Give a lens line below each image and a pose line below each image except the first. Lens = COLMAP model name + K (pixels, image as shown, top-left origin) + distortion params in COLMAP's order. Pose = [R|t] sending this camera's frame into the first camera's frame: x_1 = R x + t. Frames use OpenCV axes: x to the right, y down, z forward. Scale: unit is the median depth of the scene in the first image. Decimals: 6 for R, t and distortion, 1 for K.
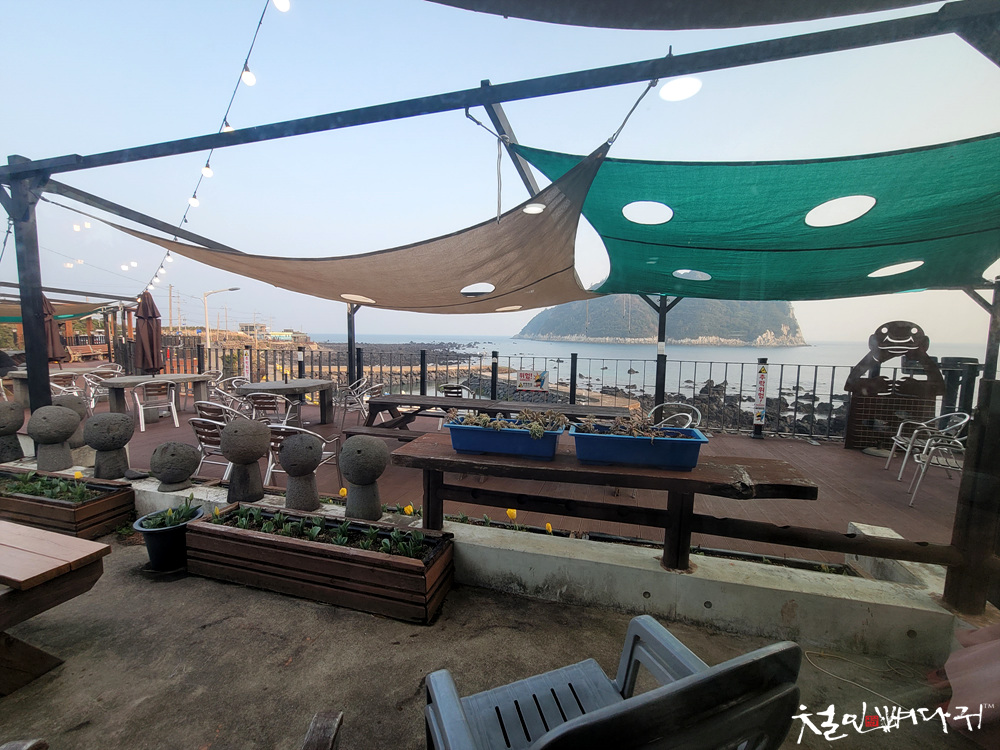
lens RADIAL K [[411.6, 0, 500.0], [0, 411.6, 375.0], [0, 0, 1]] dist [0.002880, 0.000985]
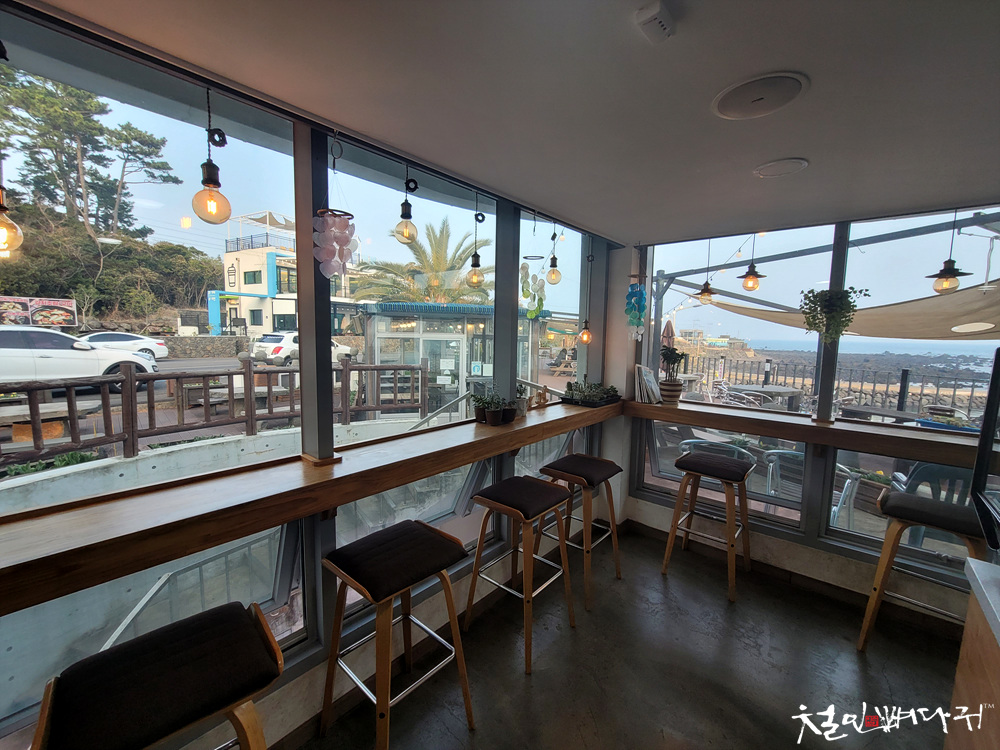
lens RADIAL K [[411.6, 0, 500.0], [0, 411.6, 375.0], [0, 0, 1]] dist [0.002880, 0.000985]
pose [[0.570307, 0.084304, -0.817094, 0.066796], [-0.094091, 0.994877, 0.036974, 0.005957], [0.816025, 0.055794, 0.575318, -0.356022]]
